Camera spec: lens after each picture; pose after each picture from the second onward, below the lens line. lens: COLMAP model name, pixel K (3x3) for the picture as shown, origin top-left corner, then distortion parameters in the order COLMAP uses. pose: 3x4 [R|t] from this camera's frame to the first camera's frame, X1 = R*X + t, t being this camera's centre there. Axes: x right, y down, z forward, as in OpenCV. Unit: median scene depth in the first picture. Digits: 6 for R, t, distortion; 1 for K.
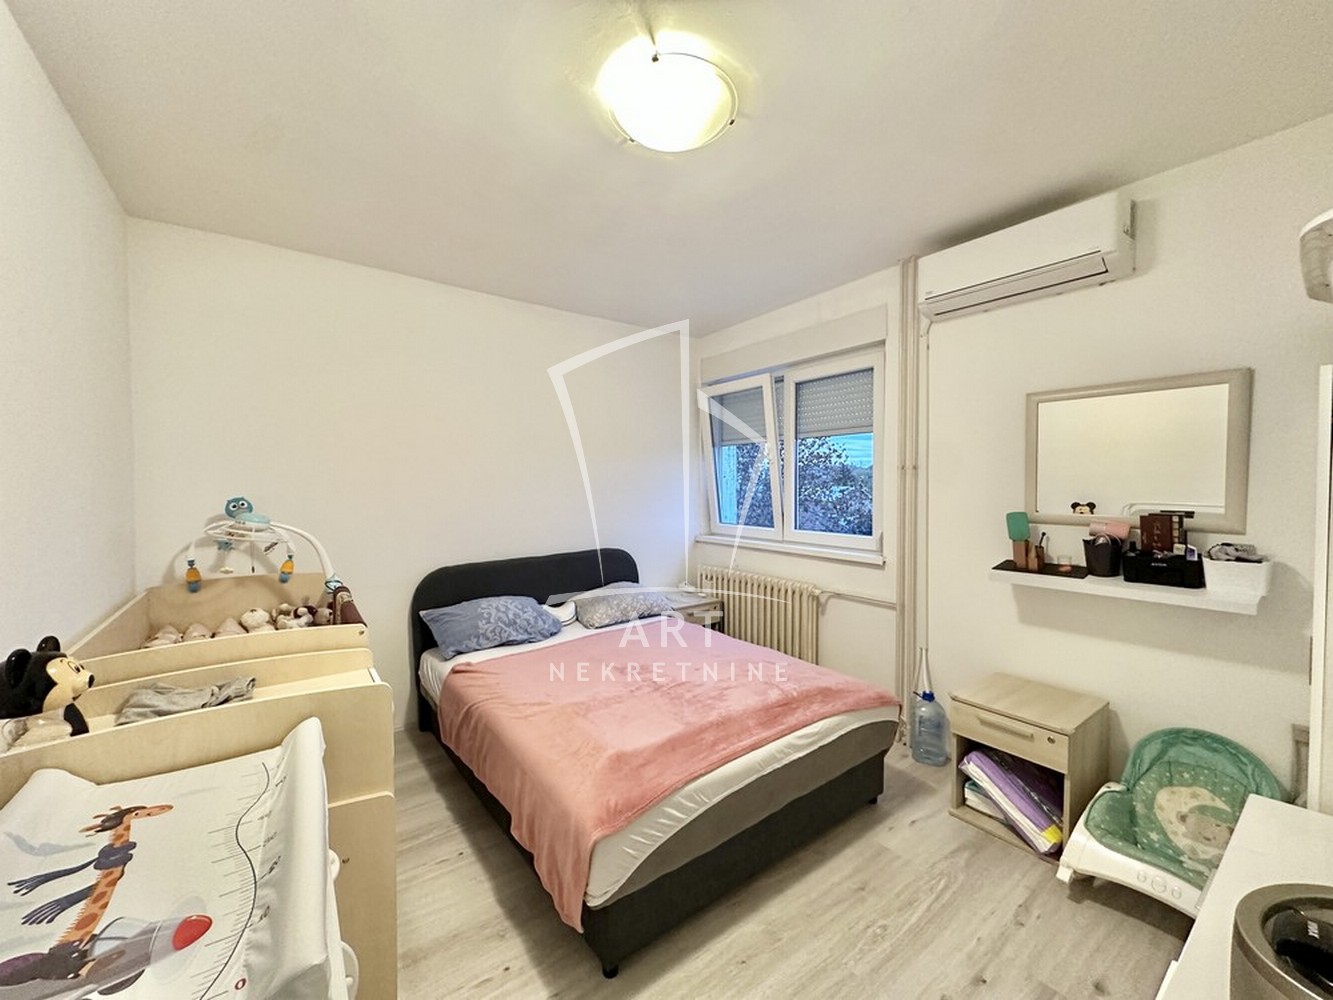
lens RADIAL K [[531.3, 0, 668.1], [0, 531.3, 500.0], [0, 0, 1]] dist [-0.001143, 0.000286]
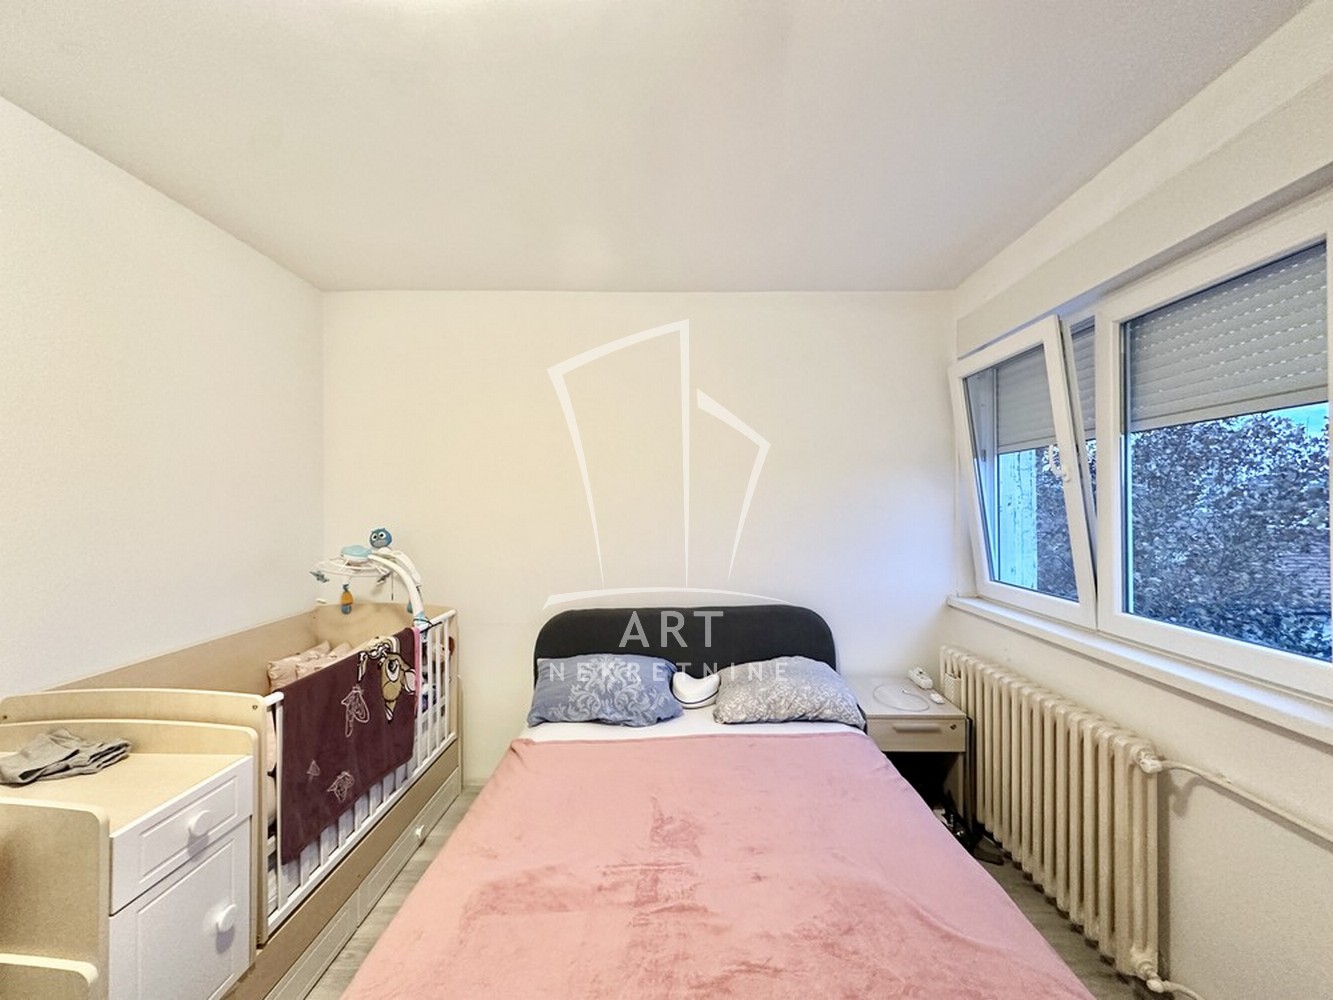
lens RADIAL K [[531.3, 0, 667.5], [0, 531.3, 495.4], [0, 0, 1]] dist [-0.001143, 0.000286]
pose [[0.794429, -0.007254, -0.607313, 0.251770], [-0.018790, 0.999157, -0.036513, -0.035814], [0.607066, 0.040418, 0.793623, 0.413851]]
